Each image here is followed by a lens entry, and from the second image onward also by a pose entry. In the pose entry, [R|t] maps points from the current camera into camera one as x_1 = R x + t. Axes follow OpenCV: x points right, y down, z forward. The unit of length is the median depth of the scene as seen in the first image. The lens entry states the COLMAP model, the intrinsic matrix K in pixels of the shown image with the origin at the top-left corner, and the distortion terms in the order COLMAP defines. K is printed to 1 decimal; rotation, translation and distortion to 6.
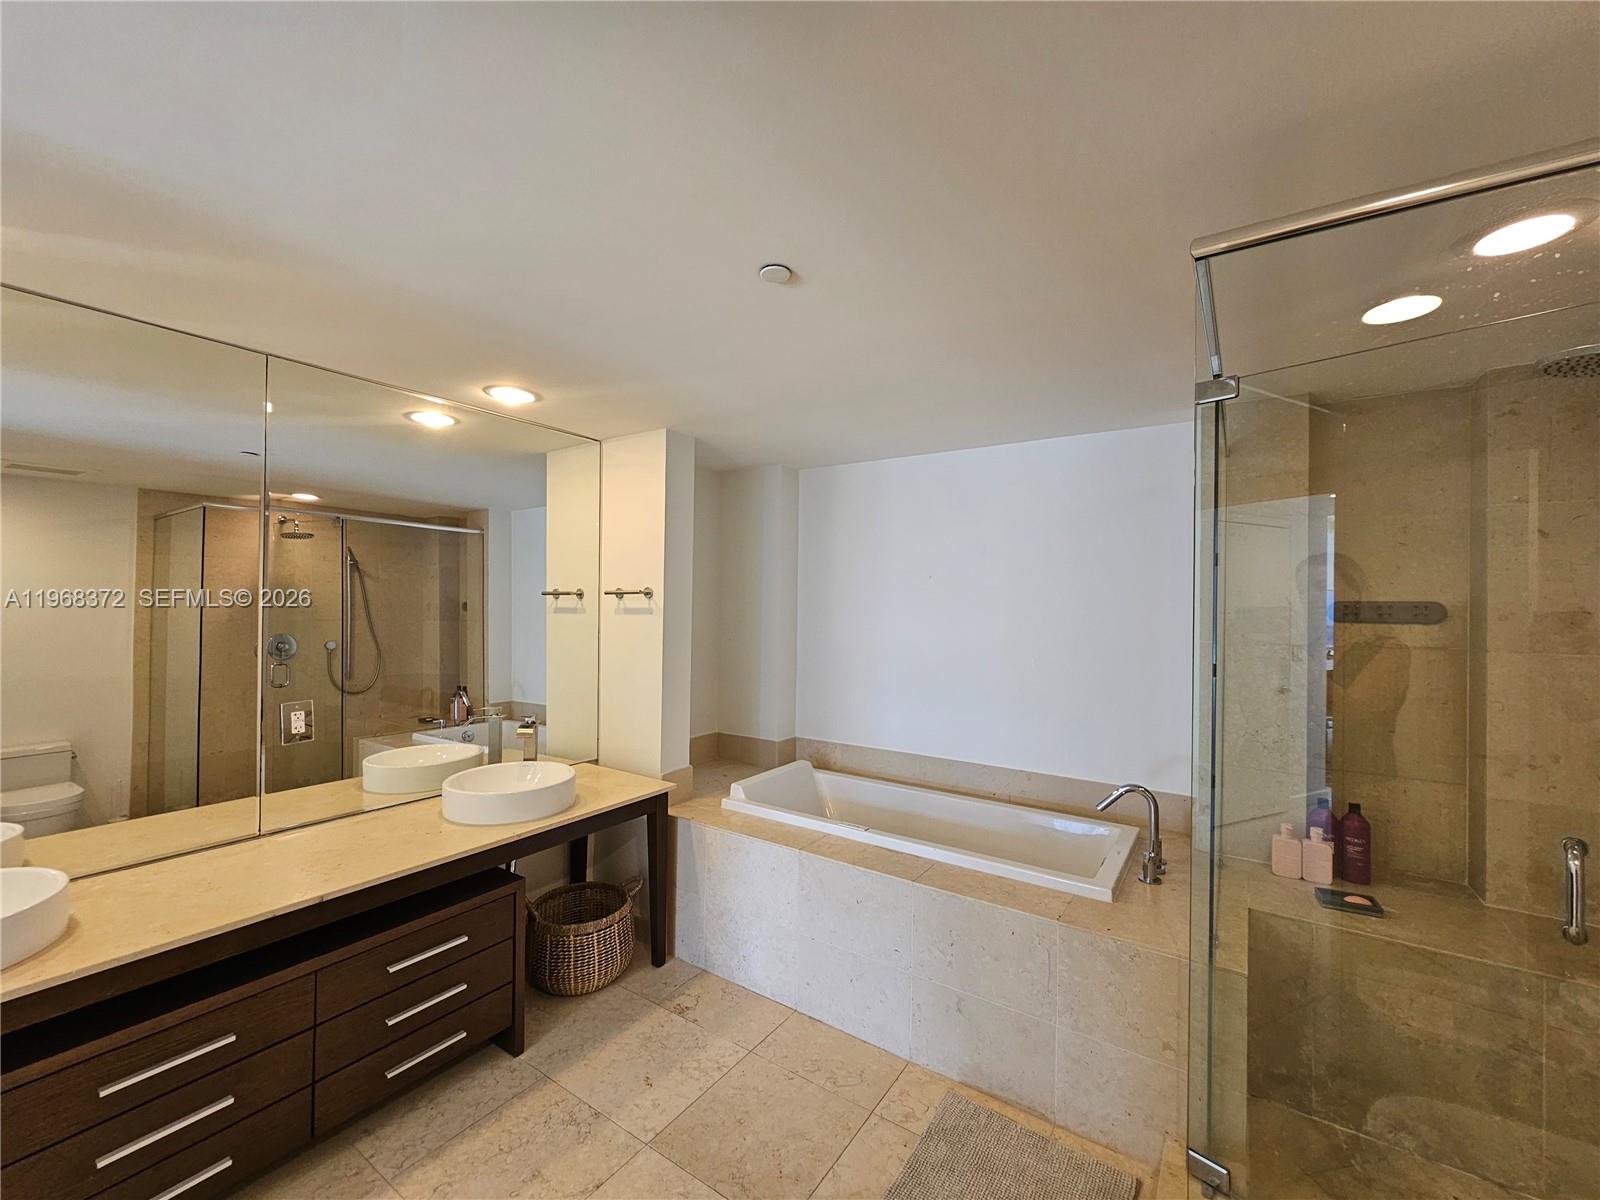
lens RADIAL K [[651.3, 0, 802.3], [0, 651.3, 596.8], [0, 0, 1]] dist [-0.000549, -0.000330]
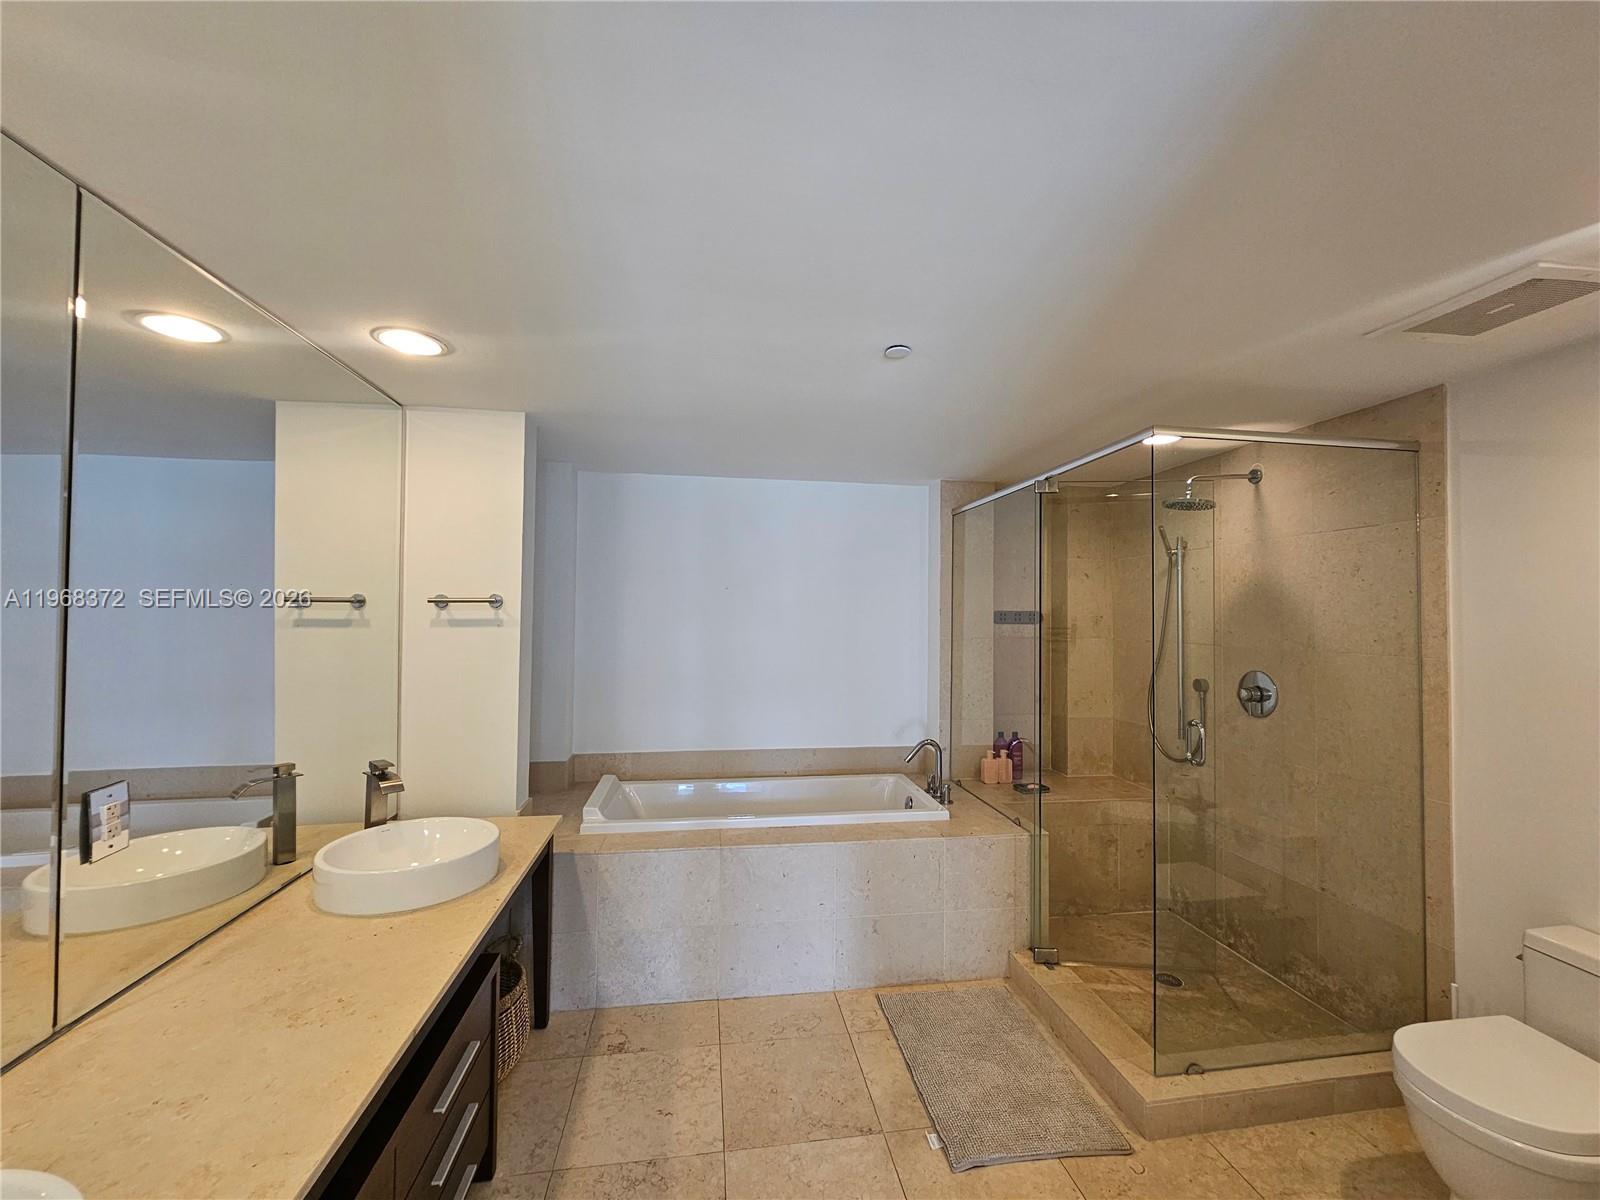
lens RADIAL K [[651.3, 0, 802.3], [0, 651.3, 596.8], [0, 0, 1]] dist [-0.000549, -0.000330]
pose [[0.737332, 0.012700, 0.675411, -0.629394], [-0.005875, 0.999906, -0.012387, -0.004471], [-0.675505, 0.005165, 0.737338, 0.127537]]
